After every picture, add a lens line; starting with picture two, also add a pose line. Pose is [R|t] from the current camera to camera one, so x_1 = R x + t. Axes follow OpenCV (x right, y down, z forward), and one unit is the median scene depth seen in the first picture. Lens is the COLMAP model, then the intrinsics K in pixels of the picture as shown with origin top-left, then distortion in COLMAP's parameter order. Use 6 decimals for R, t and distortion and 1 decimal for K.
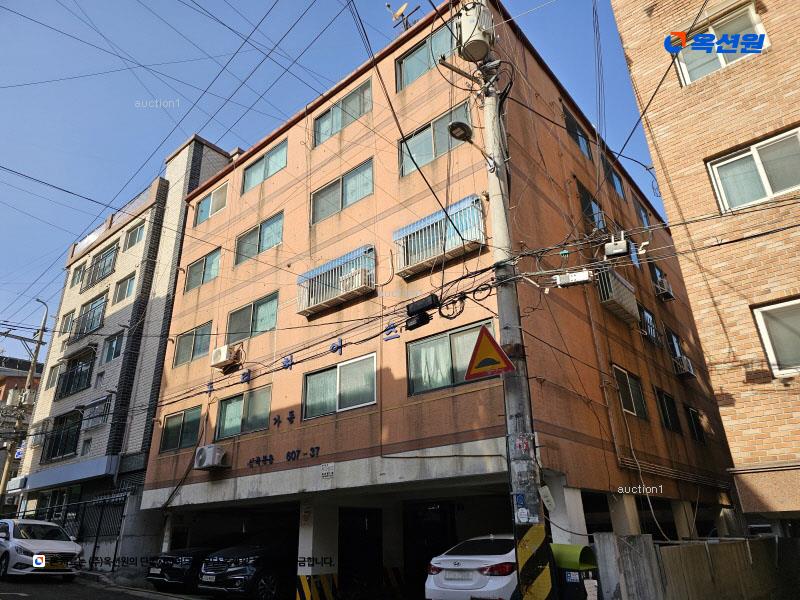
lens RADIAL K [[531.9, 0, 400.2], [0, 531.9, 298.8], [0, 0, 1]] dist [0.069675, -0.054942]
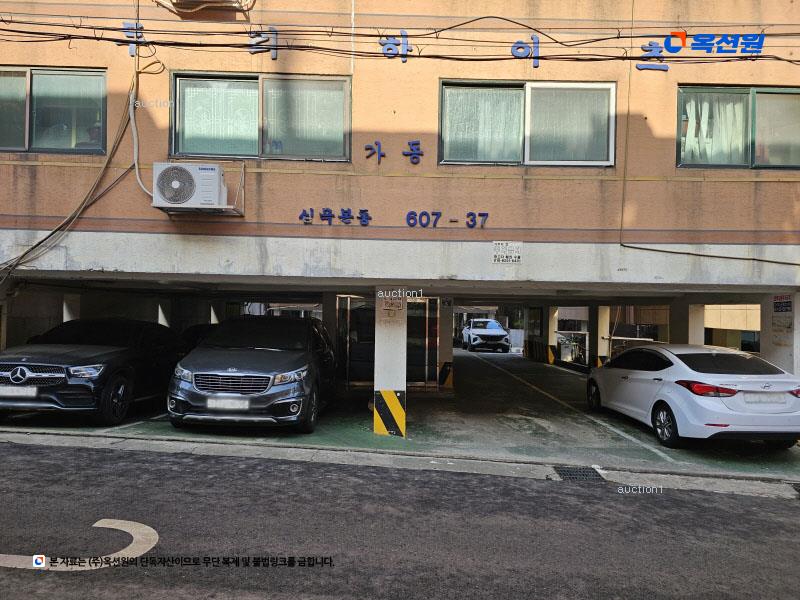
lens RADIAL K [[531.9, 0, 400.2], [0, 531.9, 304.9], [0, 0, 1]] dist [0.069675, -0.054942]
pose [[0.743605, 0.042026, 0.667297, -0.598883], [-0.301615, 0.911792, 0.278683, 0.219798], [-0.596724, -0.408497, 0.690689, 0.563617]]
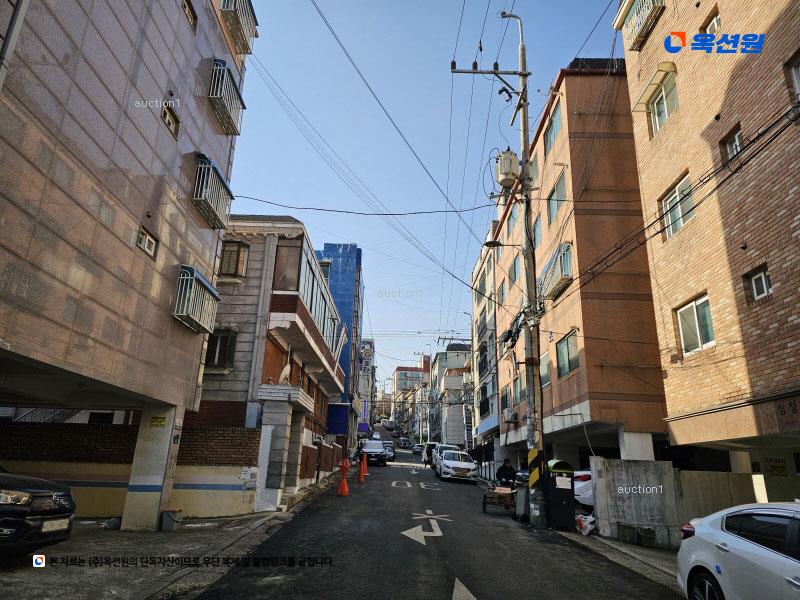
lens RADIAL K [[531.9, 0, 399.4], [0, 531.9, 302.5], [0, 0, 1]] dist [0.069675, -0.054942]
pose [[0.647089, -0.192432, -0.737730, 0.804048], [0.262094, 0.964797, -0.021769, -0.107549], [0.715949, -0.179268, 0.674744, -0.329274]]
